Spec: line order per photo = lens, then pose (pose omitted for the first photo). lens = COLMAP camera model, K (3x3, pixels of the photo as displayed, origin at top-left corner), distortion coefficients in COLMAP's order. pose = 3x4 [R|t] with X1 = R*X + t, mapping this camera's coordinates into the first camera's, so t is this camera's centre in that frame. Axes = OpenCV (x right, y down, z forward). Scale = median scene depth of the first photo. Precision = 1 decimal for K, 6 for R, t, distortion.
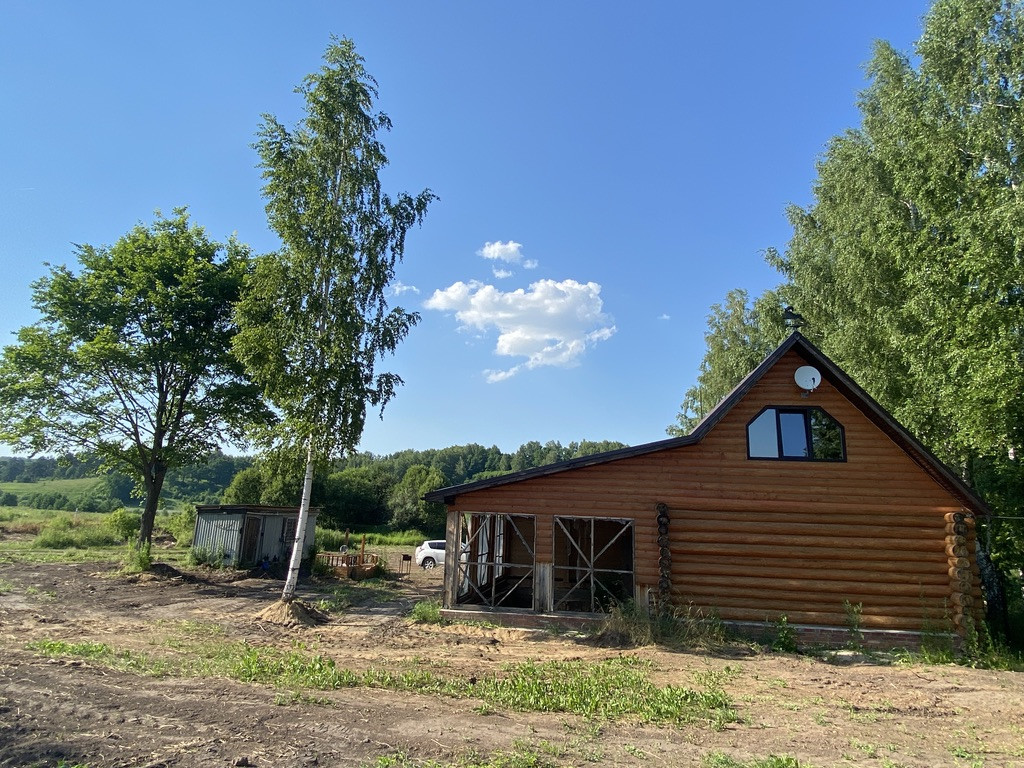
lens RADIAL K [[626.8, 0, 512.0], [0, 626.8, 384.0], [0, 0, 1]] dist [0.000611, -0.000733]
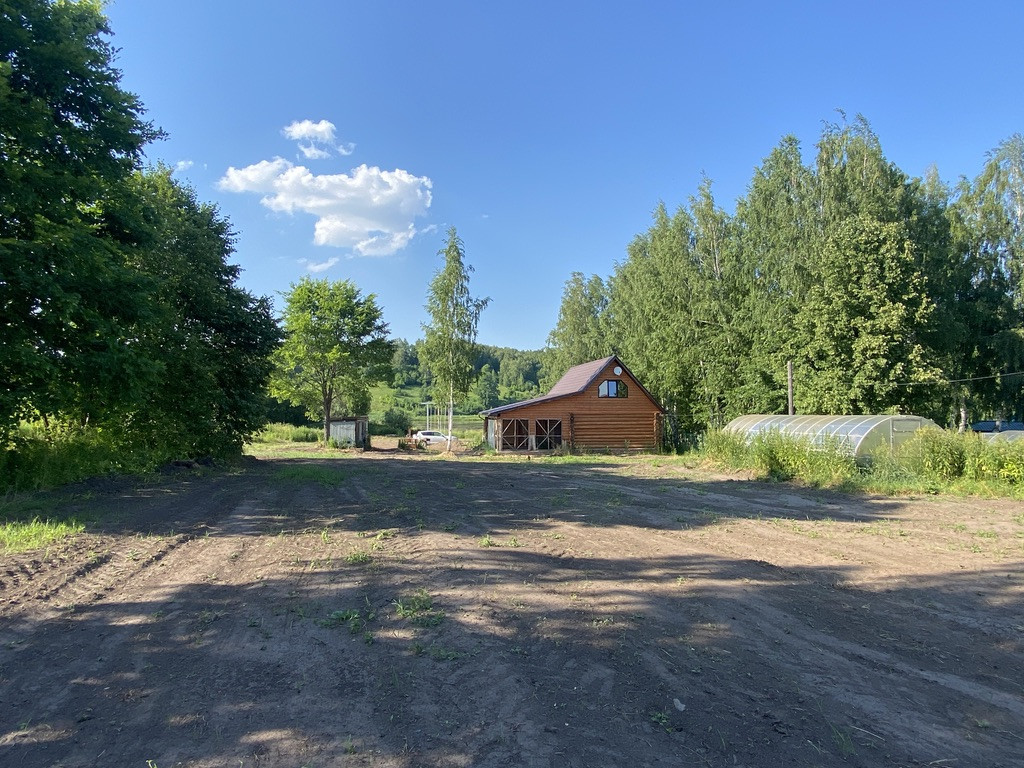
lens RADIAL K [[626.8, 0, 512.0], [0, 626.8, 384.0], [0, 0, 1]] dist [0.000611, -0.000733]
pose [[0.956056, -0.025238, 0.292096, -0.907922], [-0.027350, 0.984266, 0.174562, -0.464257], [-0.291906, -0.174880, 0.940323, -1.716039]]
